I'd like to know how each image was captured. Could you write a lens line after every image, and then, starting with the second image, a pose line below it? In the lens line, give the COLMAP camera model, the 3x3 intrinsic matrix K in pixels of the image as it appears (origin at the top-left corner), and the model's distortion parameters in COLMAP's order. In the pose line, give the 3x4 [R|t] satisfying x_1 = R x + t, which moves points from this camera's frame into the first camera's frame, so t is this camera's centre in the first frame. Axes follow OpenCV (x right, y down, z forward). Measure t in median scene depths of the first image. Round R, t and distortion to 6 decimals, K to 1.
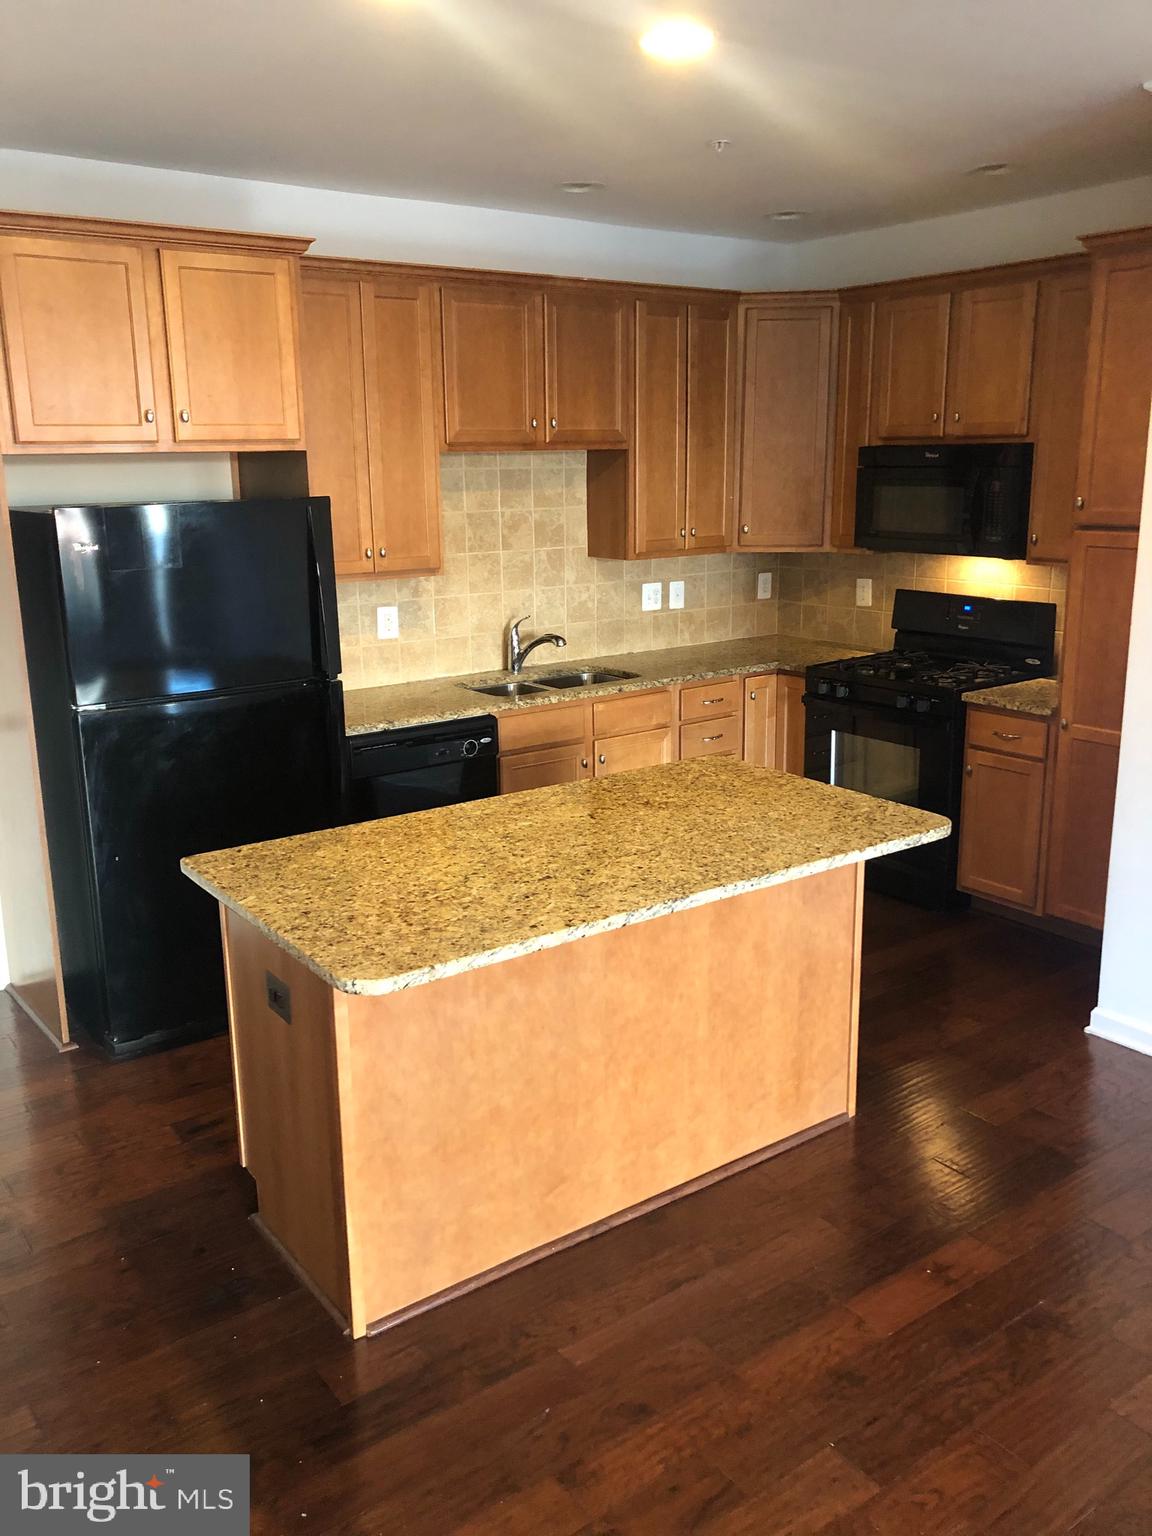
lens RADIAL K [[1266.4, 0, 572.9], [0, 1266.4, 753.2], [0, 0, 1]] dist [0.132215, -0.391386]
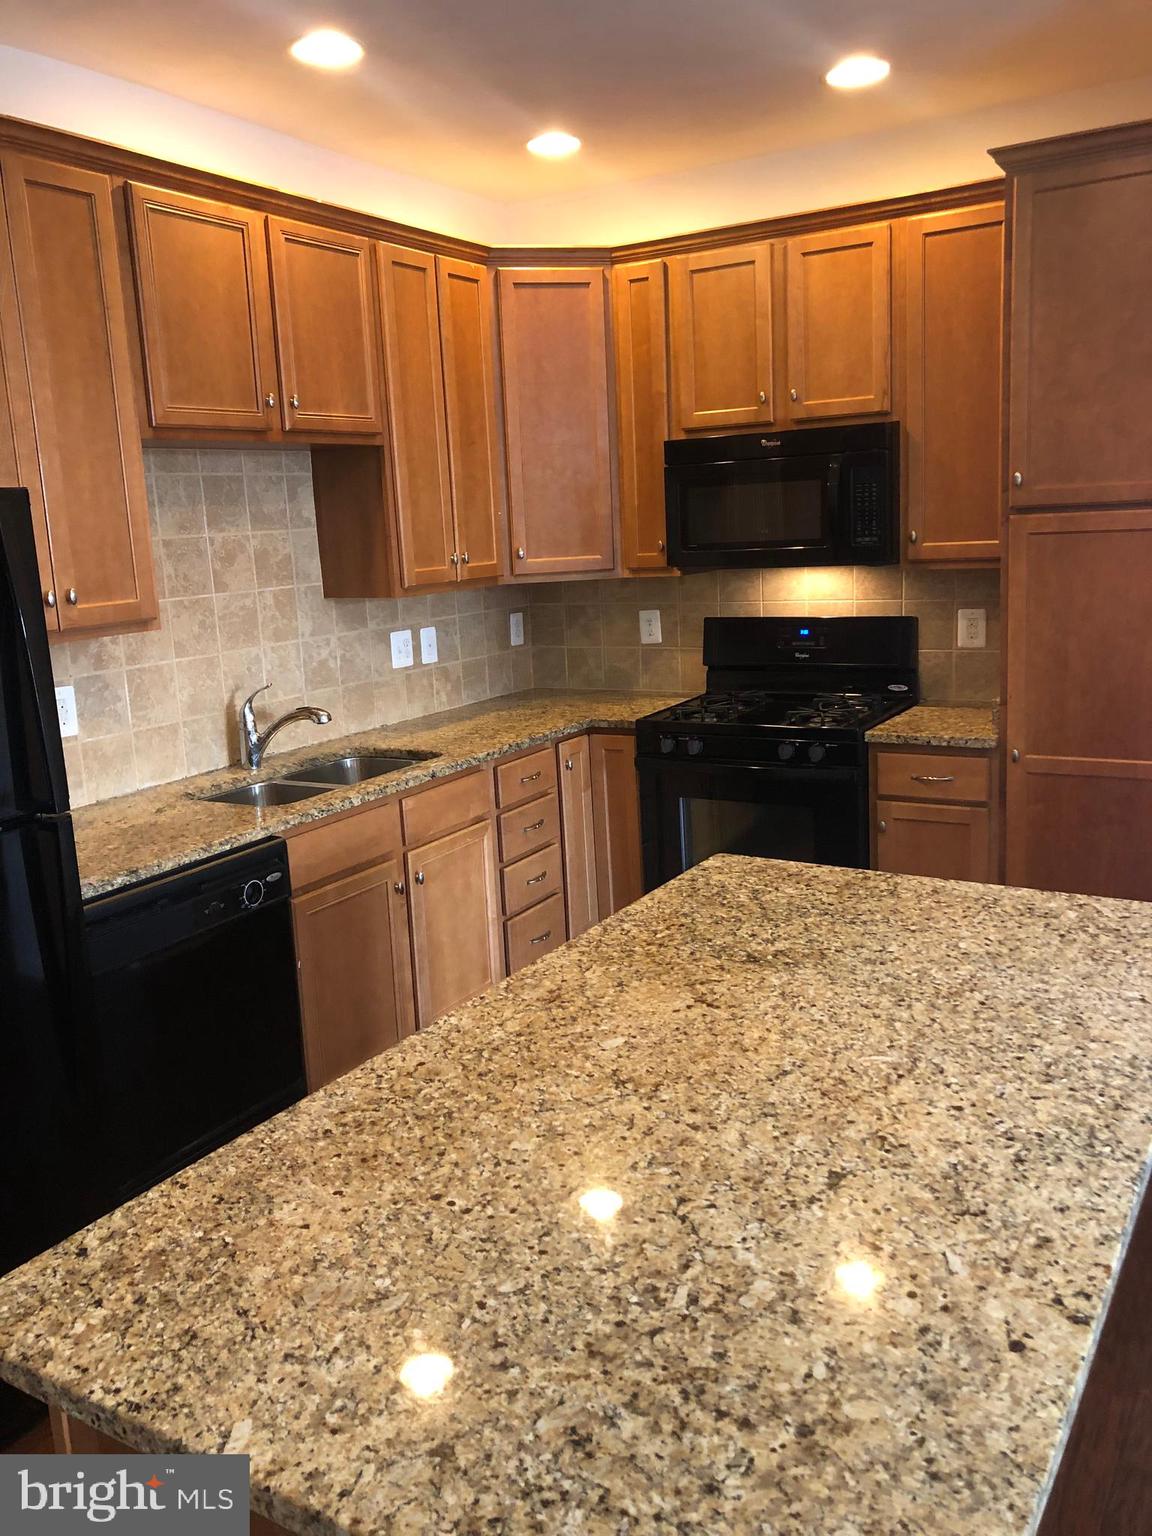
lens RADIAL K [[1259.2, 0, 583.6], [0, 1259.2, 763.4], [0, 0, 1]] dist [0.020159, -0.005154]
pose [[0.919126, -0.107794, 0.378930, -0.160796], [0.125180, 0.991902, -0.021468, -0.033957], [-0.373547, 0.067166, 0.925176, 0.349471]]
